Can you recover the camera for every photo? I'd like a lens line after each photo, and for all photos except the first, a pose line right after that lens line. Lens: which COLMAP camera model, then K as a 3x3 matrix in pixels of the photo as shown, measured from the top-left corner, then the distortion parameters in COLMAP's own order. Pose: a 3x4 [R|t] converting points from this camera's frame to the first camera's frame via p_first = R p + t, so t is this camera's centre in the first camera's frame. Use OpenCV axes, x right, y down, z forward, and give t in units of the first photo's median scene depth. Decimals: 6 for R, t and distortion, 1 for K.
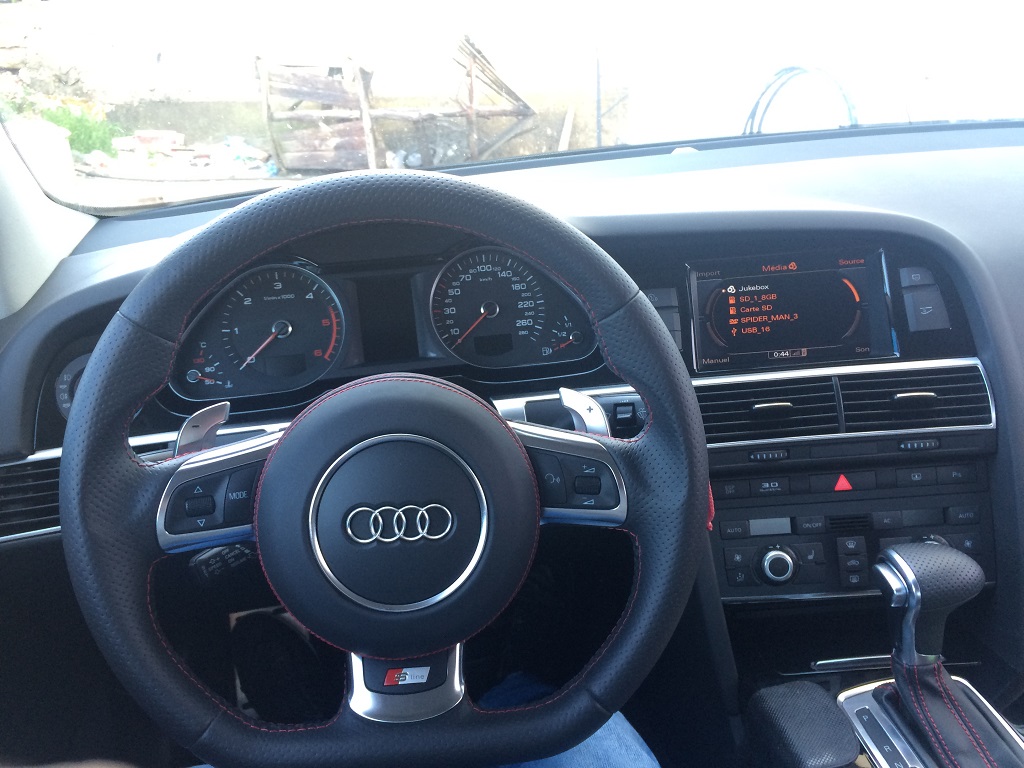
lens RADIAL K [[860.5, 0, 512.1], [0, 860.5, 380.4], [0, 0, 1]] dist [0.071416, -0.114138]
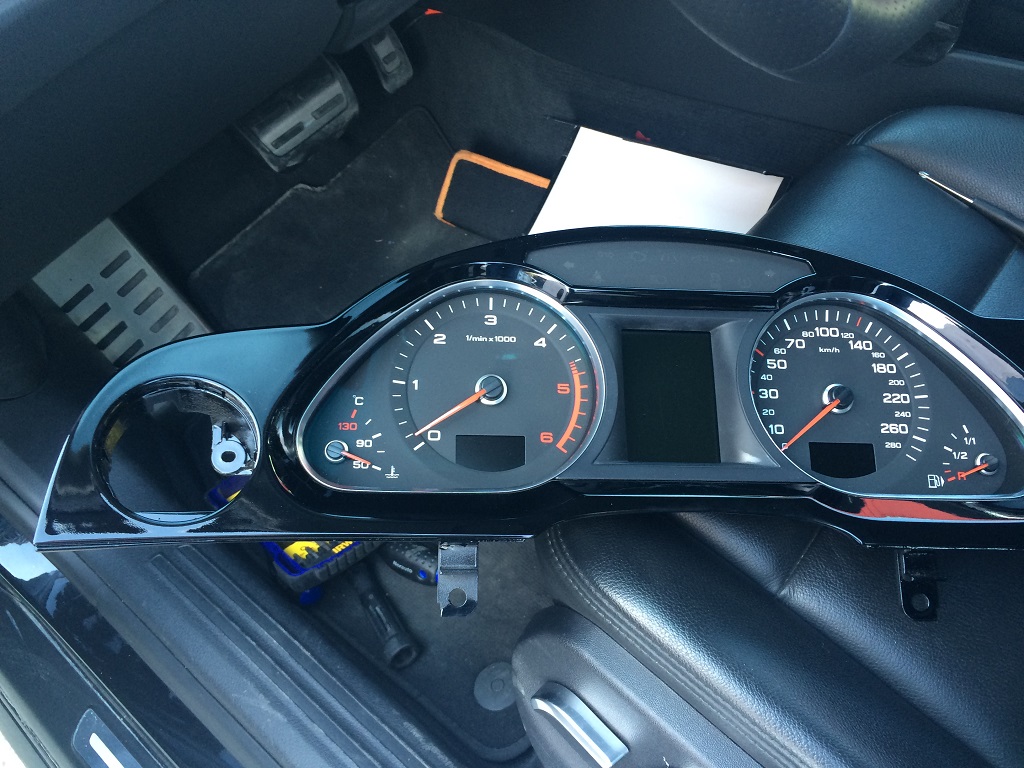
lens RADIAL K [[860.5, 0, 509.8], [0, 860.5, 395.6], [0, 0, 1]] dist [0.071416, -0.114138]
pose [[0.993304, 0.102577, -0.053152, -0.216934], [-0.111079, 0.974432, -0.195306, 0.055009], [0.031759, 0.199903, 0.979301, 0.420555]]
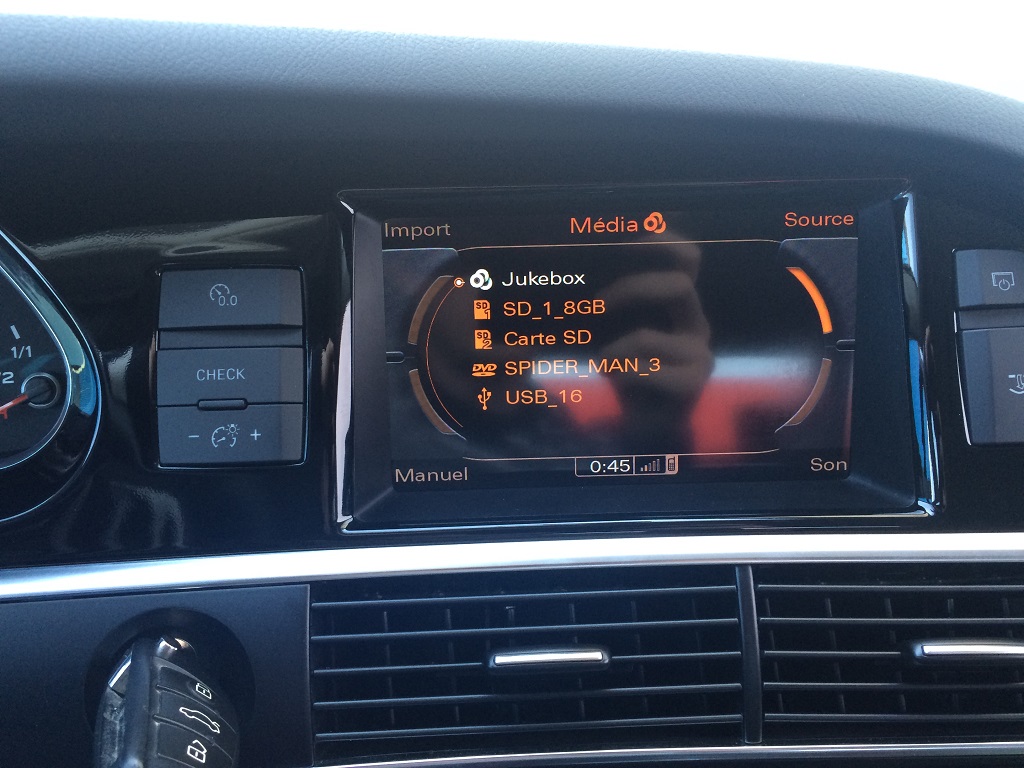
lens RADIAL K [[860.5, 0, 511.0], [0, 860.5, 383.7], [0, 0, 1]] dist [0.071416, -0.114138]
pose [[0.996925, 0.045543, 0.063763, 0.245384], [-0.051478, 0.994168, 0.094766, -0.096937], [-0.059075, -0.097757, 0.993455, 0.647575]]
